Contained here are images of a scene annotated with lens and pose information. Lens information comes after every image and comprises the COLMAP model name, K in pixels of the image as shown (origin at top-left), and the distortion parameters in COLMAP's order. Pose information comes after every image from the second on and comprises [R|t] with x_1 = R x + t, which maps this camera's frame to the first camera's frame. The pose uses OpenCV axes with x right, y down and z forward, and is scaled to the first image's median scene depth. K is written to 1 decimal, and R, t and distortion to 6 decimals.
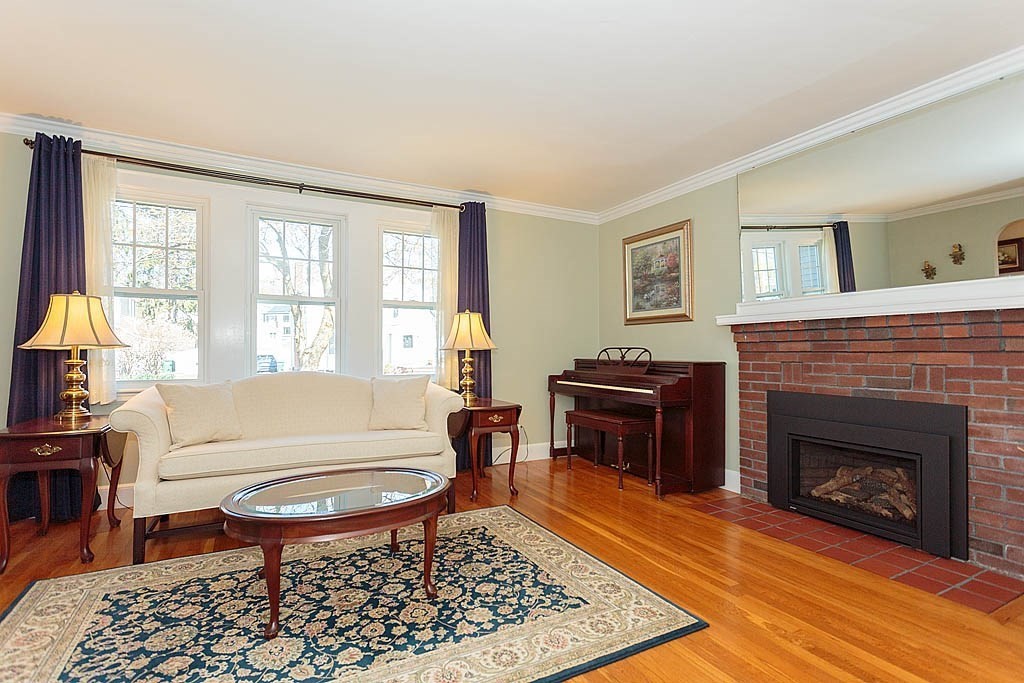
lens RADIAL K [[495.9, 0, 513.0], [0, 495.9, 348.5], [0, 0, 1]] dist [-0.000446, -0.000272]
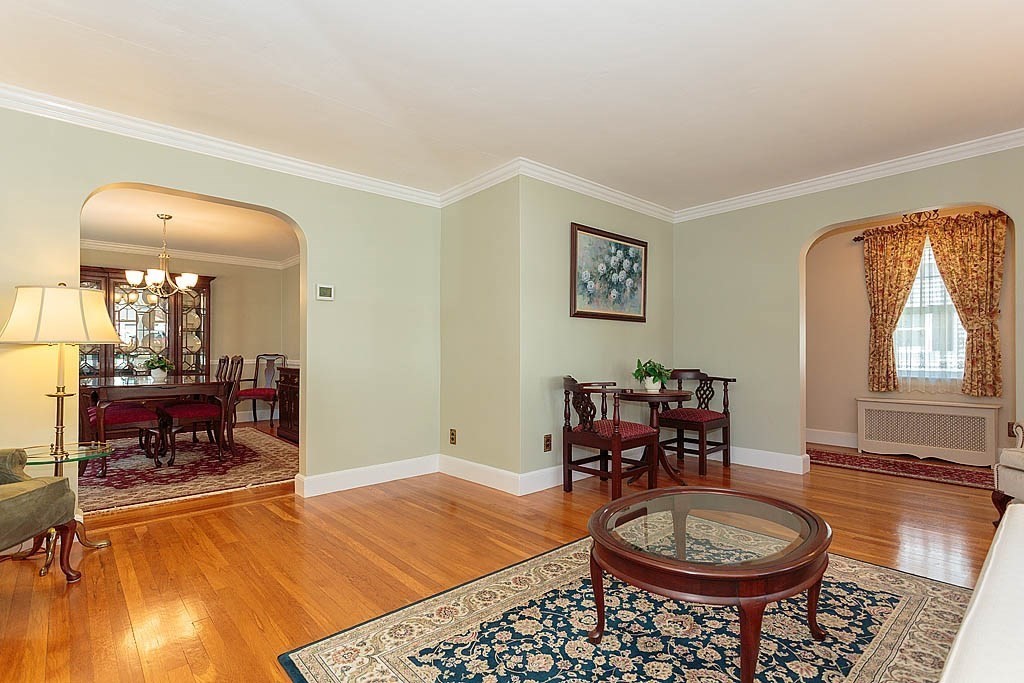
lens RADIAL K [[495.9, 0, 513.0], [0, 495.9, 348.5], [0, 0, 1]] dist [-0.000446, -0.000272]
pose [[-0.972010, -0.000683, -0.234937, 0.181494], [0.002405, 0.999914, -0.012857, 0.007361], [0.234926, -0.013063, -0.971926, 1.882149]]
